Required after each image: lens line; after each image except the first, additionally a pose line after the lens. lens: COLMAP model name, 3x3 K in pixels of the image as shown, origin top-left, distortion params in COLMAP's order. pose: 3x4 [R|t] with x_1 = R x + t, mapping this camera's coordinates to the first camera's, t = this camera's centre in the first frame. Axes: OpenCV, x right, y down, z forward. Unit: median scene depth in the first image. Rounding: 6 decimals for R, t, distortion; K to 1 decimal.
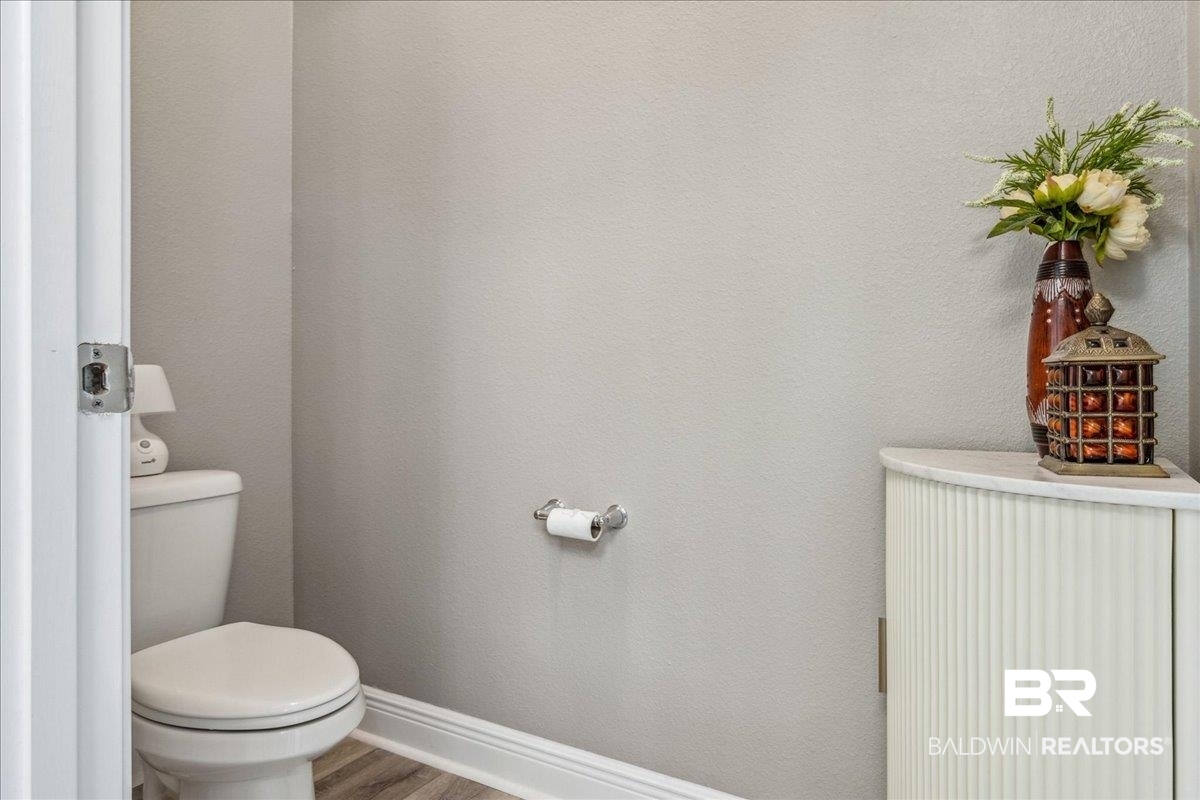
lens RADIAL K [[718.6, 0, 600.0], [0, 718.6, 400.0], [0, 0, 1]] dist [-0.001243, -0.000168]
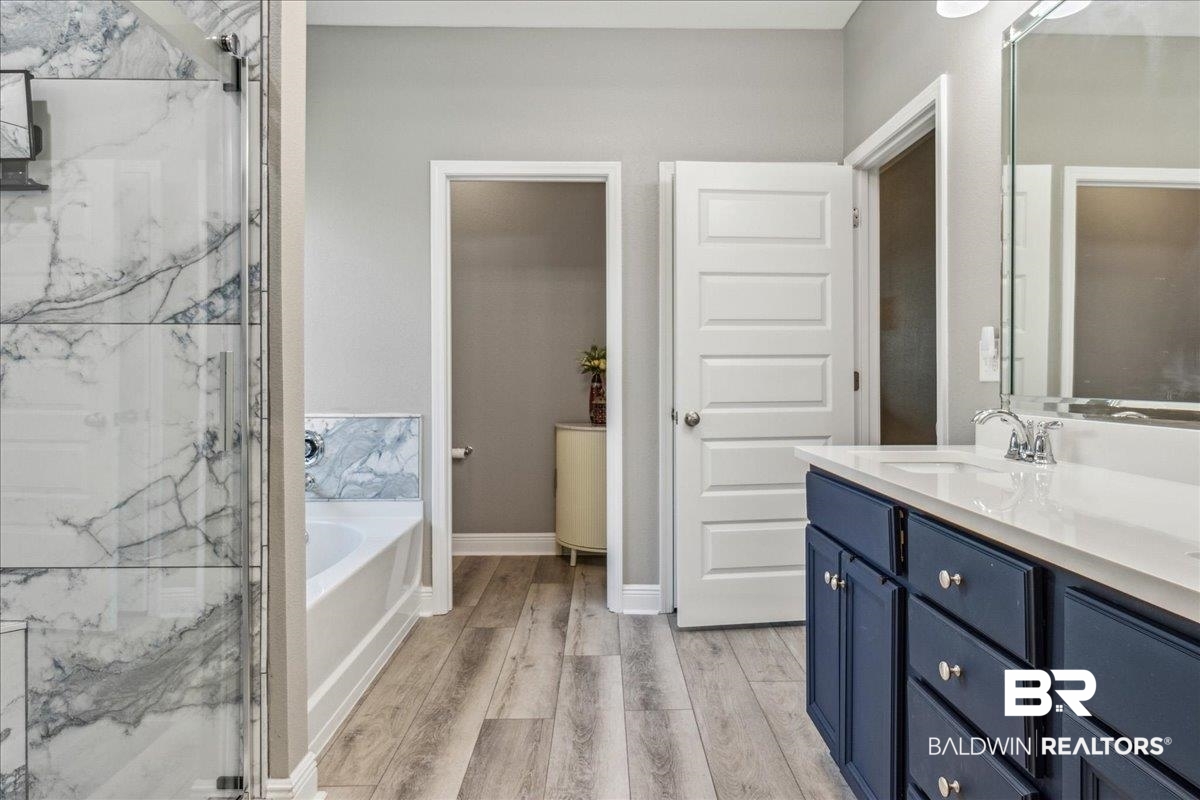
lens RADIAL K [[718.6, 0, 600.0], [0, 718.6, 400.0], [0, 0, 1]] dist [-0.001243, -0.000168]
pose [[0.851451, -0.008164, 0.524371, -1.614295], [-0.001910, 0.999824, 0.018668, -0.144262], [-0.524431, -0.016897, 0.851285, -2.709924]]
